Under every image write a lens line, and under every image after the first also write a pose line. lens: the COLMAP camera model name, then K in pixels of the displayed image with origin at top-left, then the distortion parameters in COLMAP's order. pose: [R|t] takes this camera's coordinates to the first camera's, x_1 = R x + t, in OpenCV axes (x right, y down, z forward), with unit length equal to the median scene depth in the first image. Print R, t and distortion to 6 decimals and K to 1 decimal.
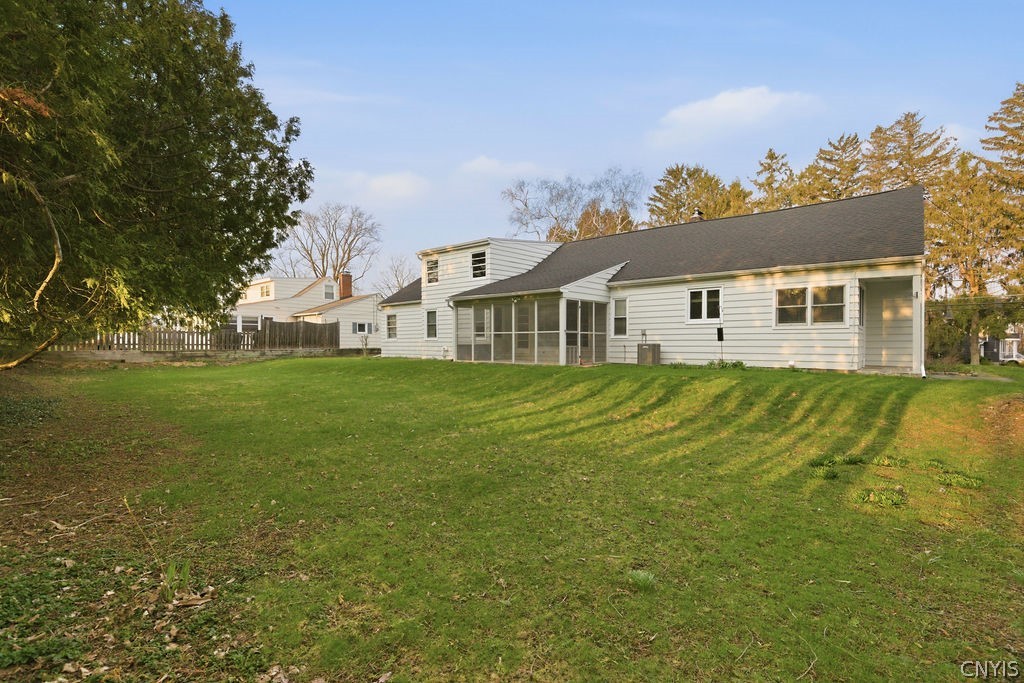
lens RADIAL K [[484.8, 0, 511.6], [0, 484.8, 348.0], [0, 0, 1]] dist [0.000792, 0.000036]
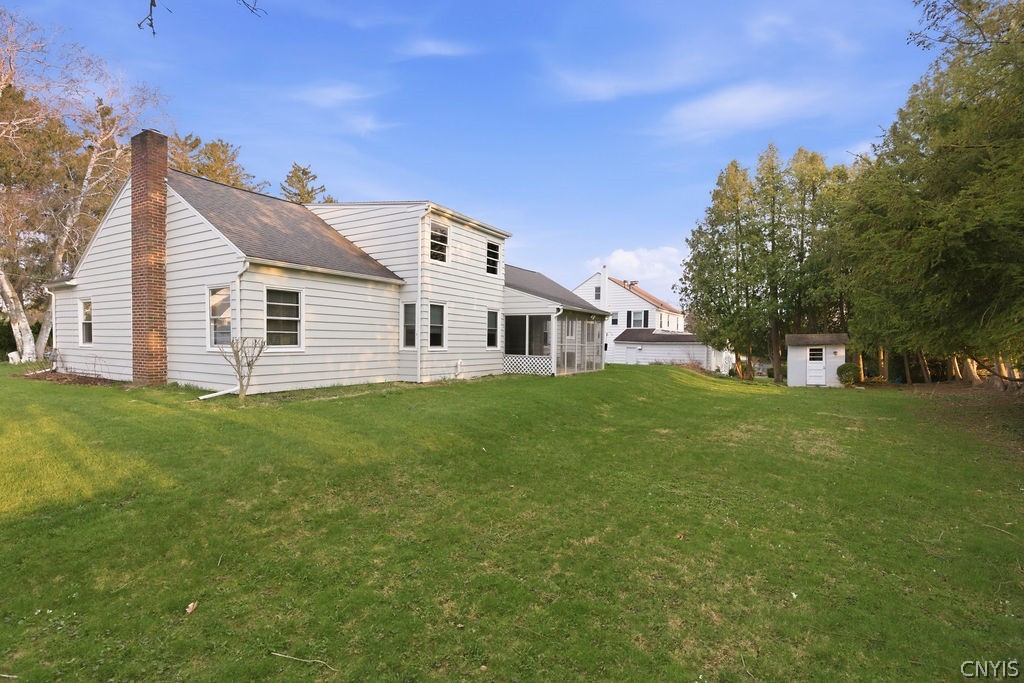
lens RADIAL K [[484.8, 0, 511.6], [0, 484.8, 348.0], [0, 0, 1]] dist [0.000792, 0.000036]
pose [[-0.171027, -0.012366, 0.985189, -1.134114], [-0.003373, 0.999923, 0.011965, -0.038894], [-0.985261, -0.001277, -0.171055, 1.423734]]
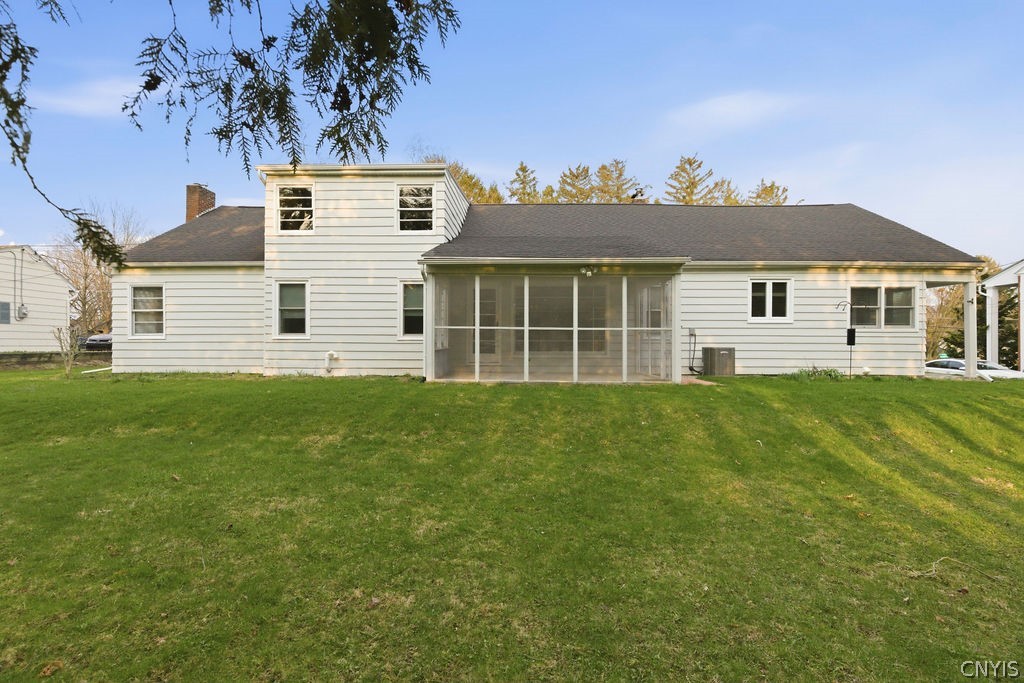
lens RADIAL K [[468.9, 0, 512.0], [0, 468.9, 341.5], [0, 0, 1]] dist [0.000922, 0.000164]
pose [[0.775864, 0.004388, 0.630885, -0.421967], [0.001347, 0.999962, -0.008613, -0.012614], [-0.630899, 0.007533, 0.775828, 0.643178]]
